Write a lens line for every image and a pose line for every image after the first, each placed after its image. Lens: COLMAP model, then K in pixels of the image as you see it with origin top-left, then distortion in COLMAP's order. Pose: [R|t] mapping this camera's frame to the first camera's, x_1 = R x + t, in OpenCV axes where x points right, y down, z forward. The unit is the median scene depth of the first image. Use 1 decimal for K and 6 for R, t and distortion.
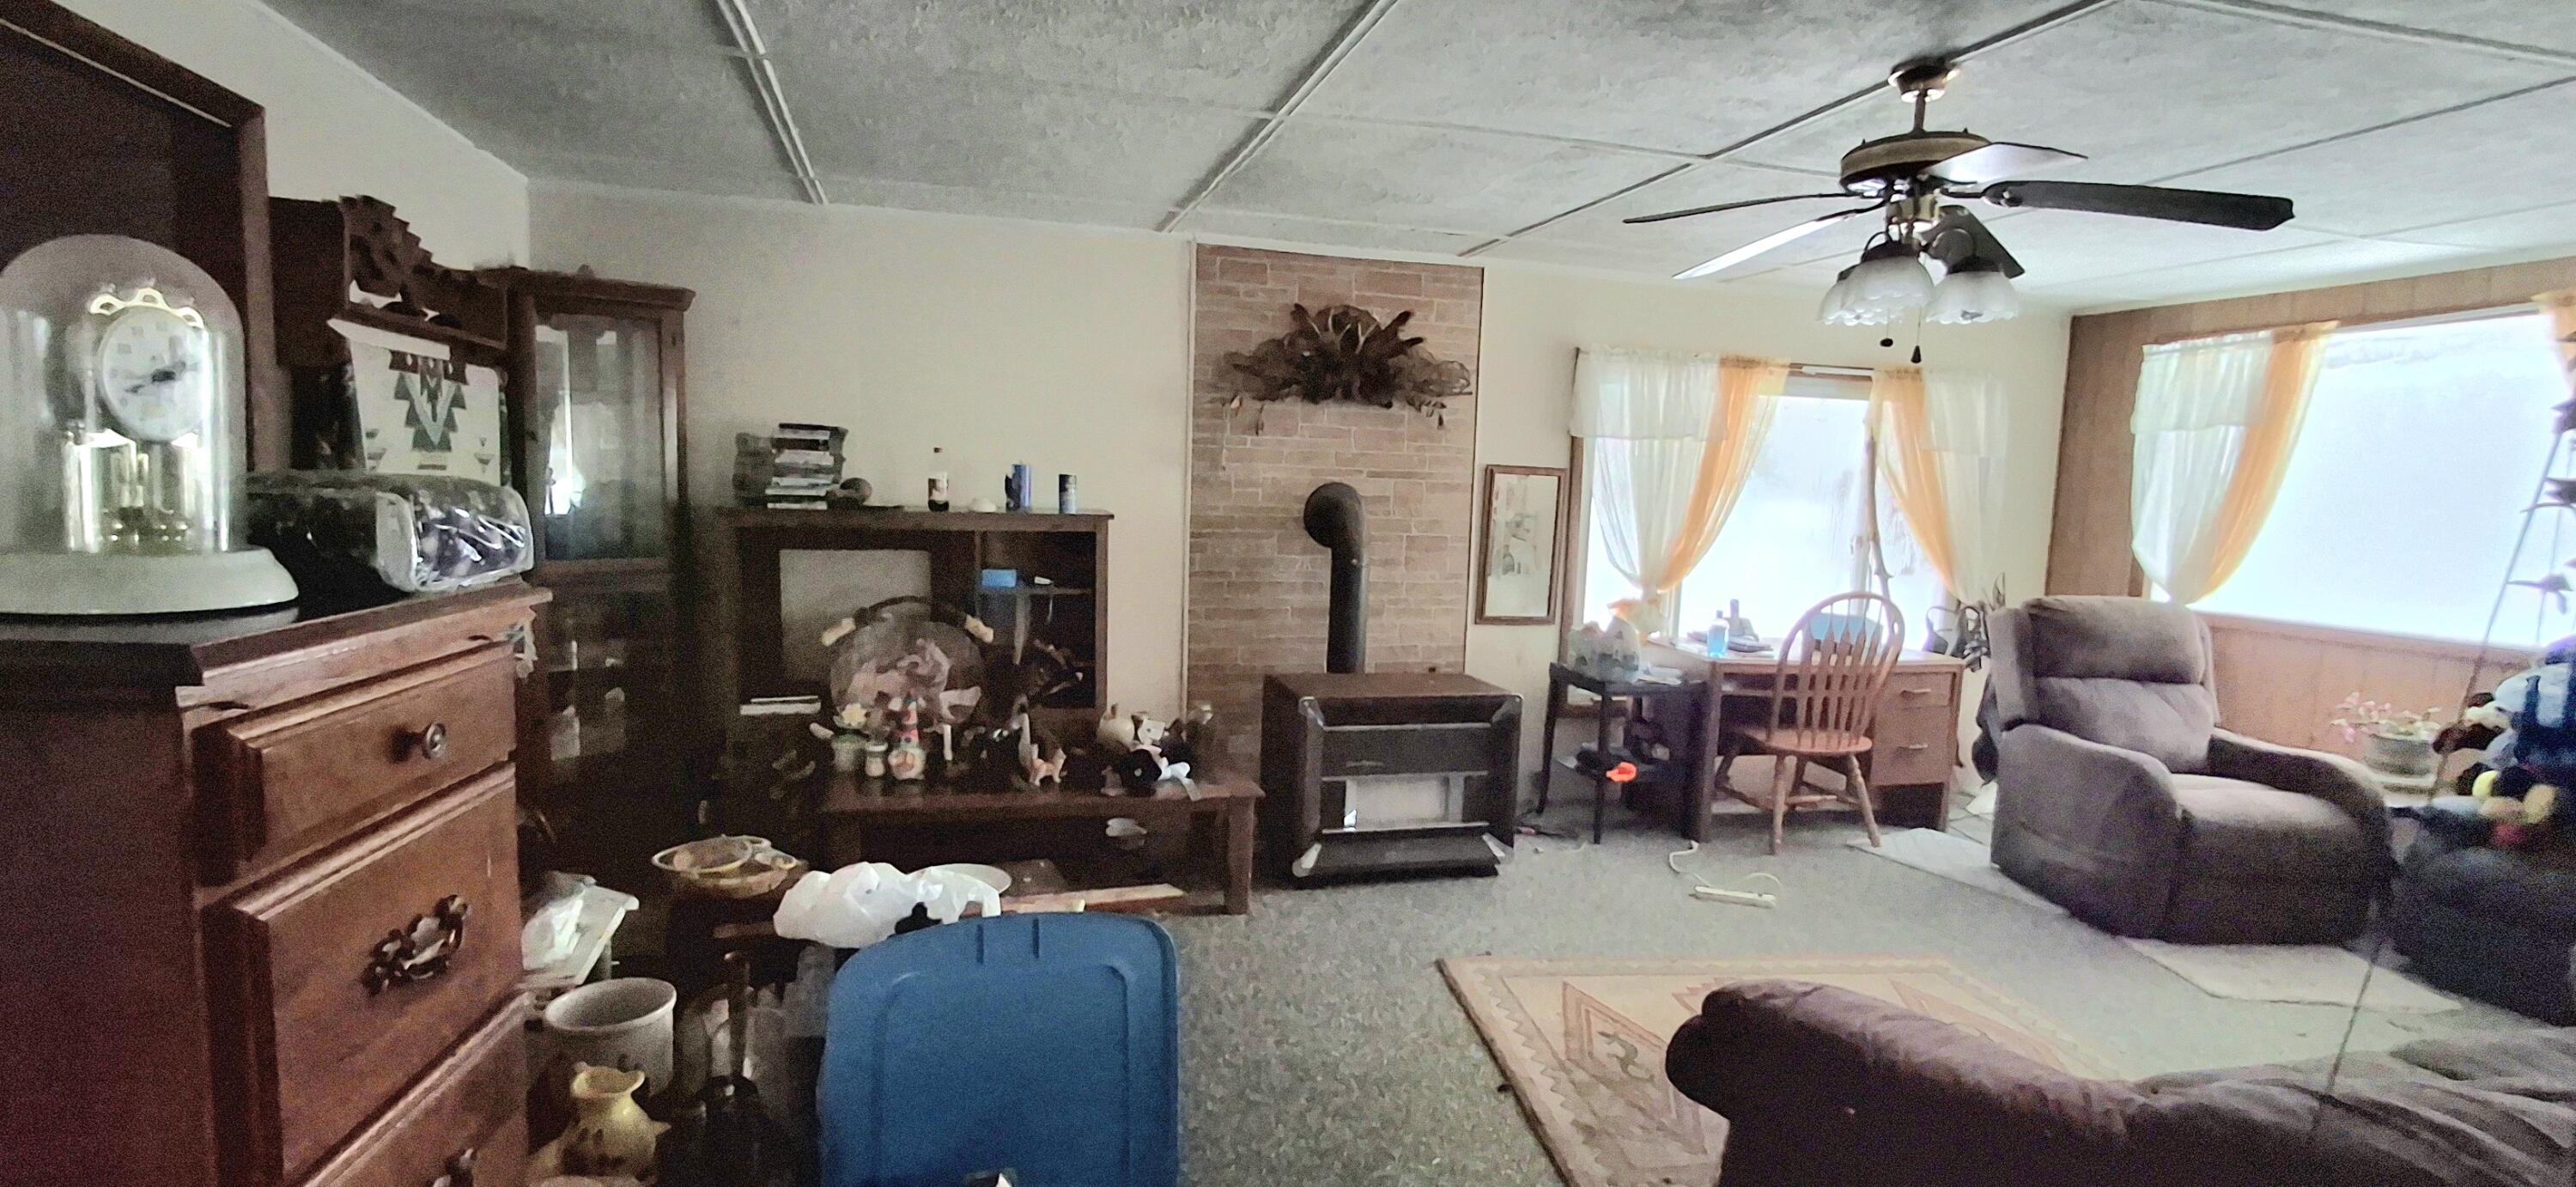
lens RADIAL K [[1188.6, 0, 1284.4], [0, 1188.6, 586.2], [0, 0, 1]] dist [-0.004715, 0.005355]
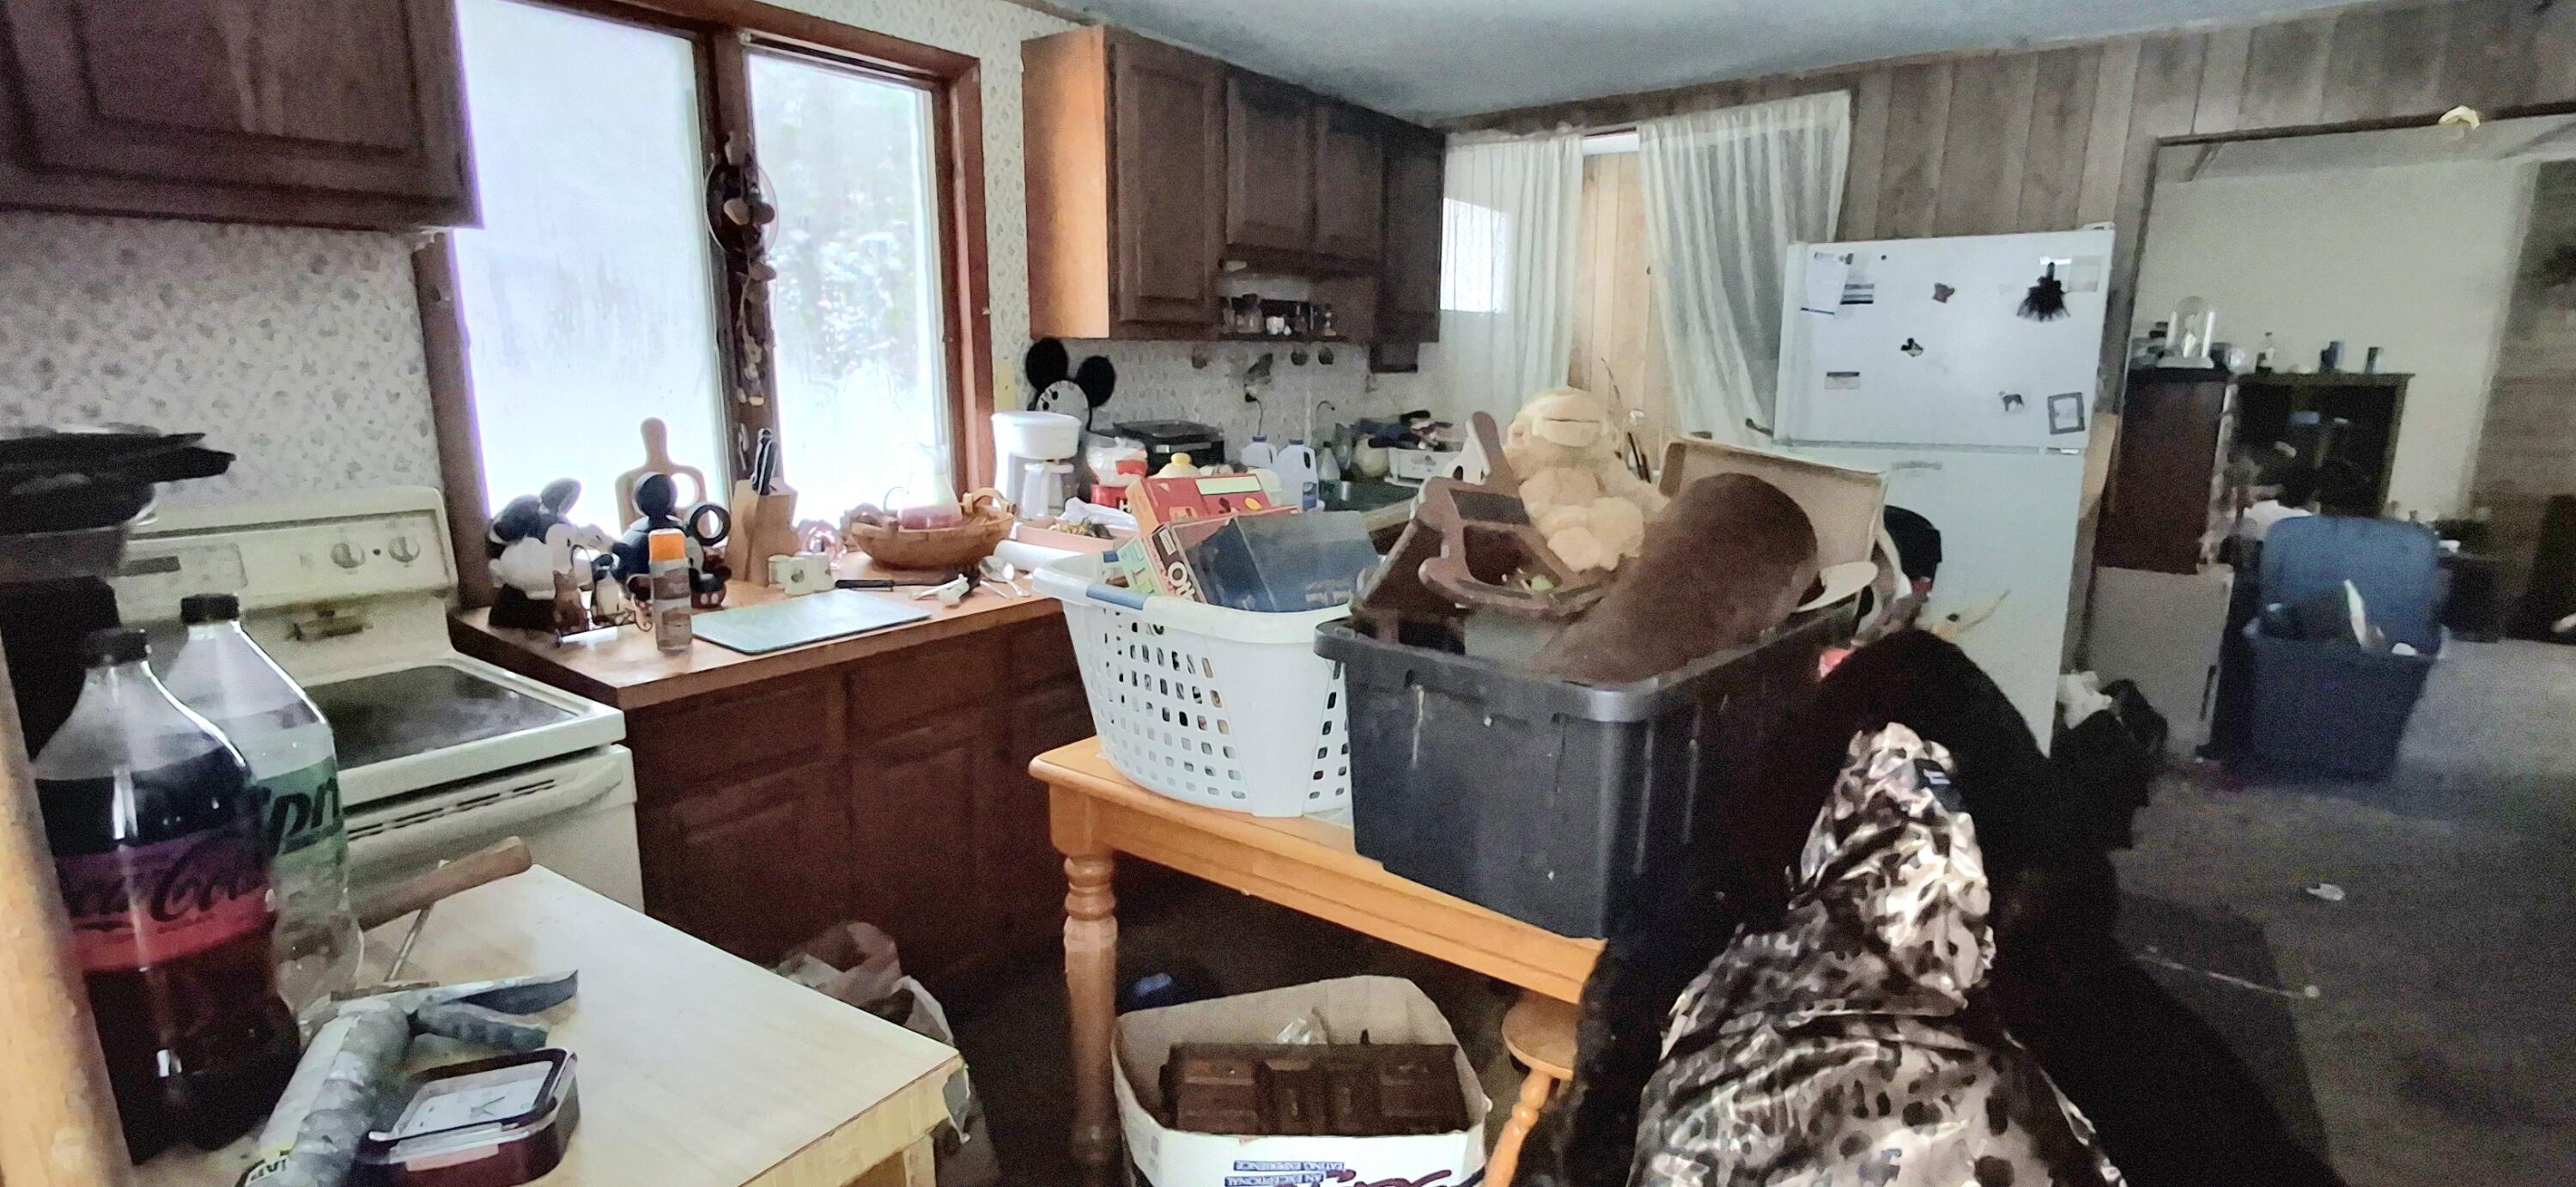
lens RADIAL K [[1192.1, 0, 1272.9], [0, 1192.1, 590.2], [0, 0, 1]] dist [-0.002508, 0.006283]
pose [[0.639308, 0.123487, -0.758970, 0.107244], [-0.057044, 0.991918, 0.113338, 0.118401], [0.766832, -0.029163, 0.641186, -1.040763]]
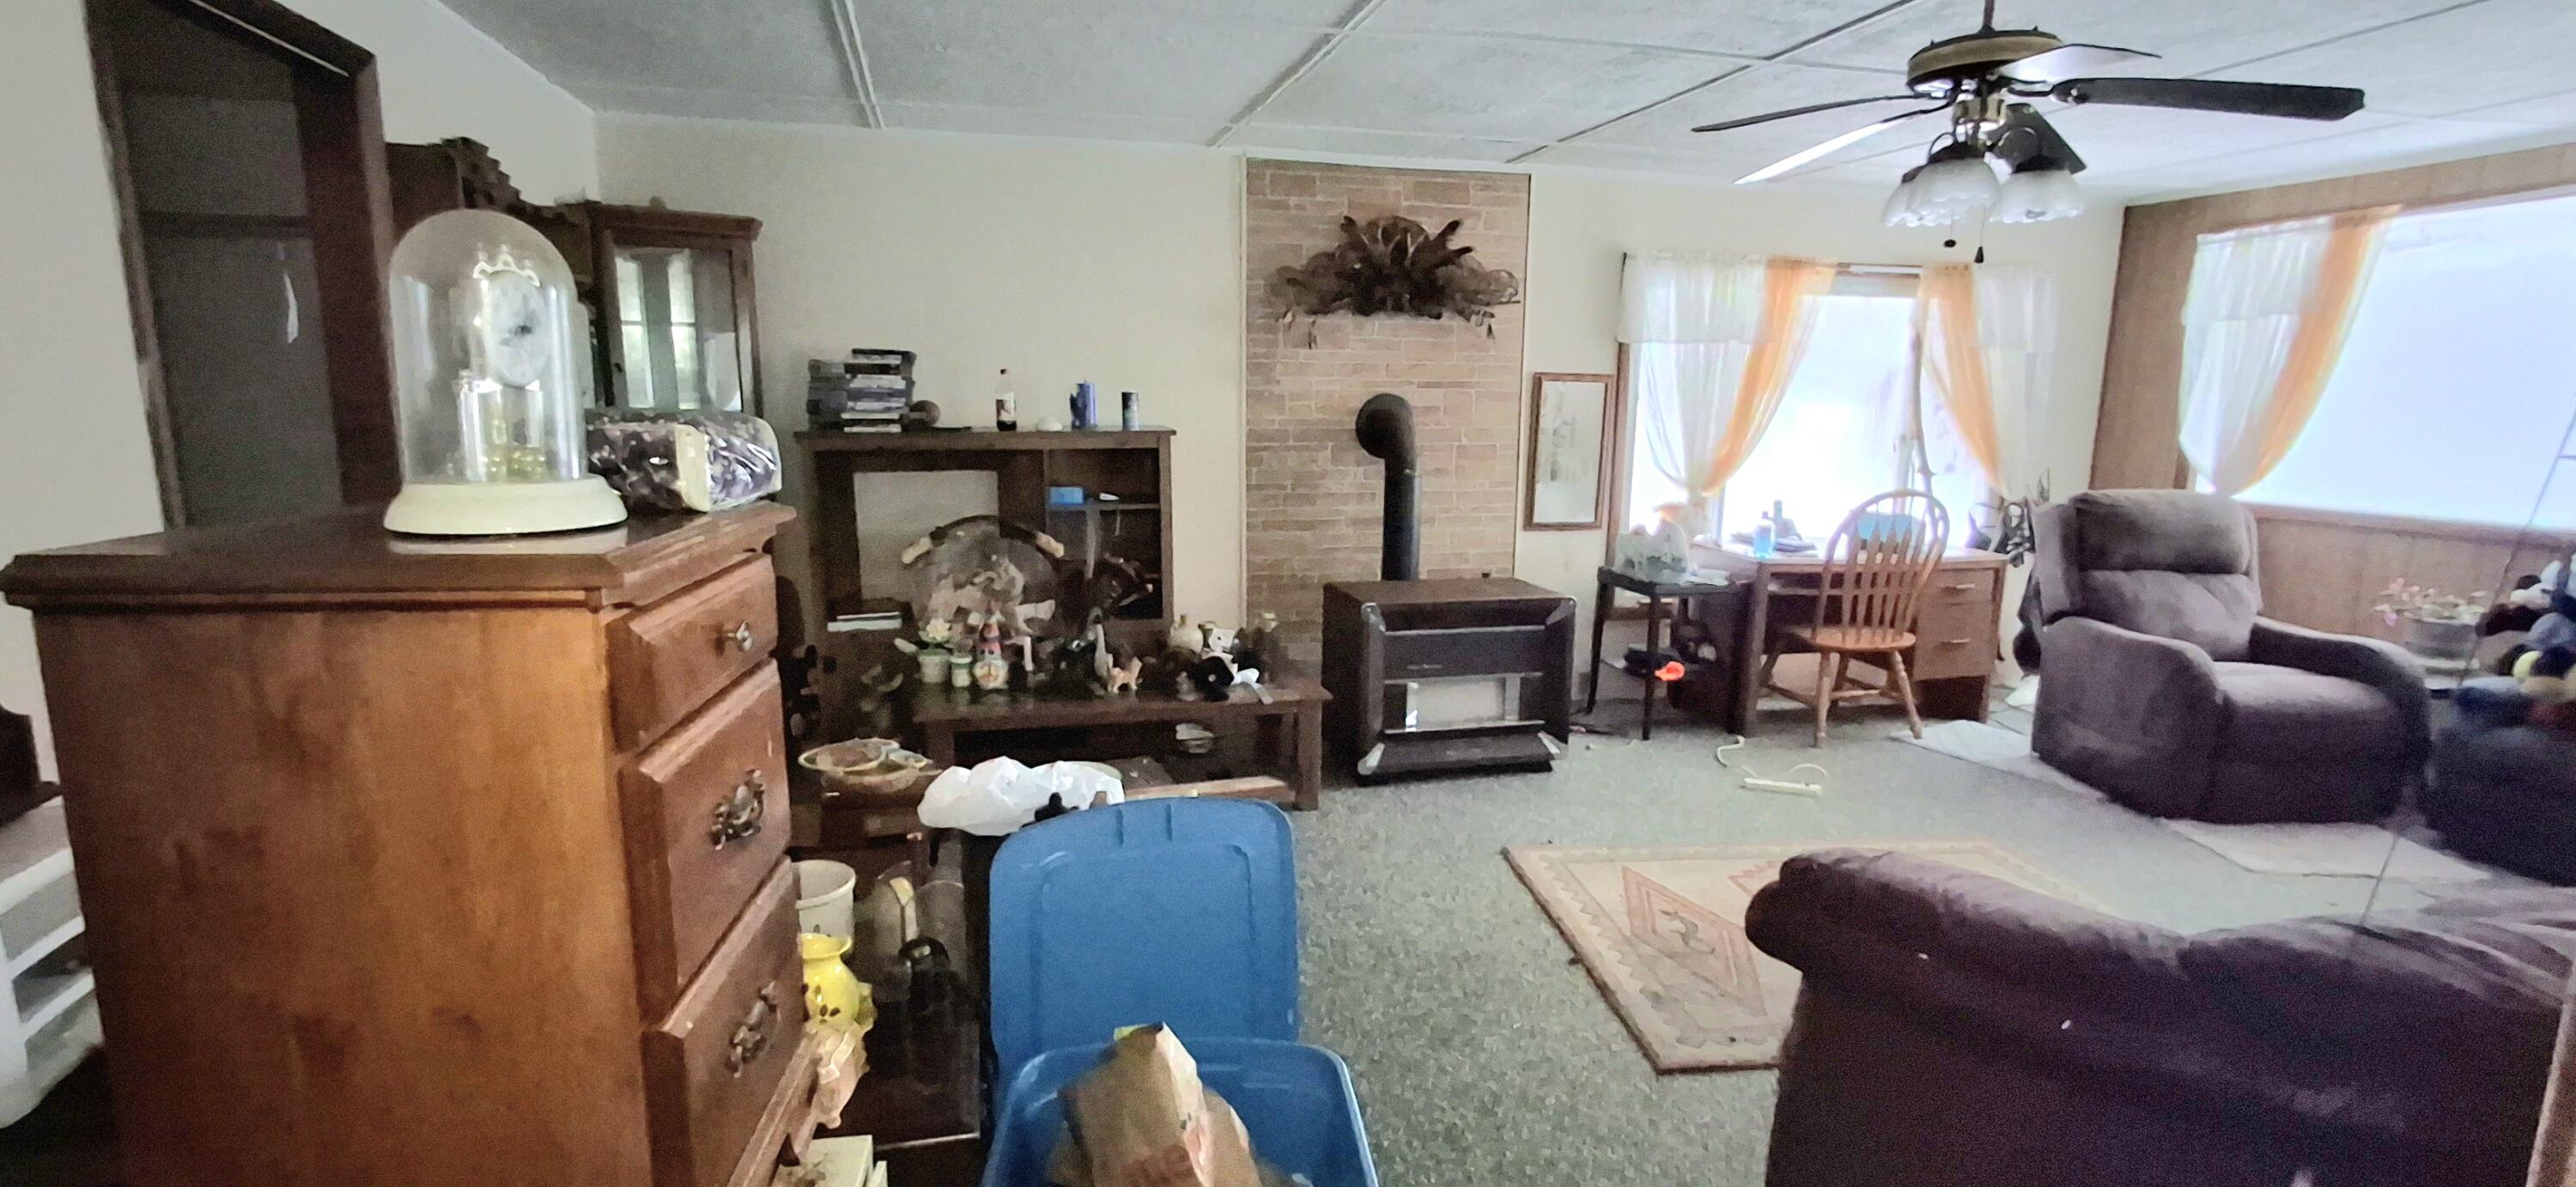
lens RADIAL K [[1190.1, 0, 1285.6], [0, 1190.1, 586.9], [0, 0, 1]] dist [-0.003198, 0.005087]
pose [[0.999600, -0.020804, -0.019168, -0.033015], [0.022147, 0.997105, 0.072734, 0.001581], [0.017599, -0.073129, 0.997167, -0.034004]]
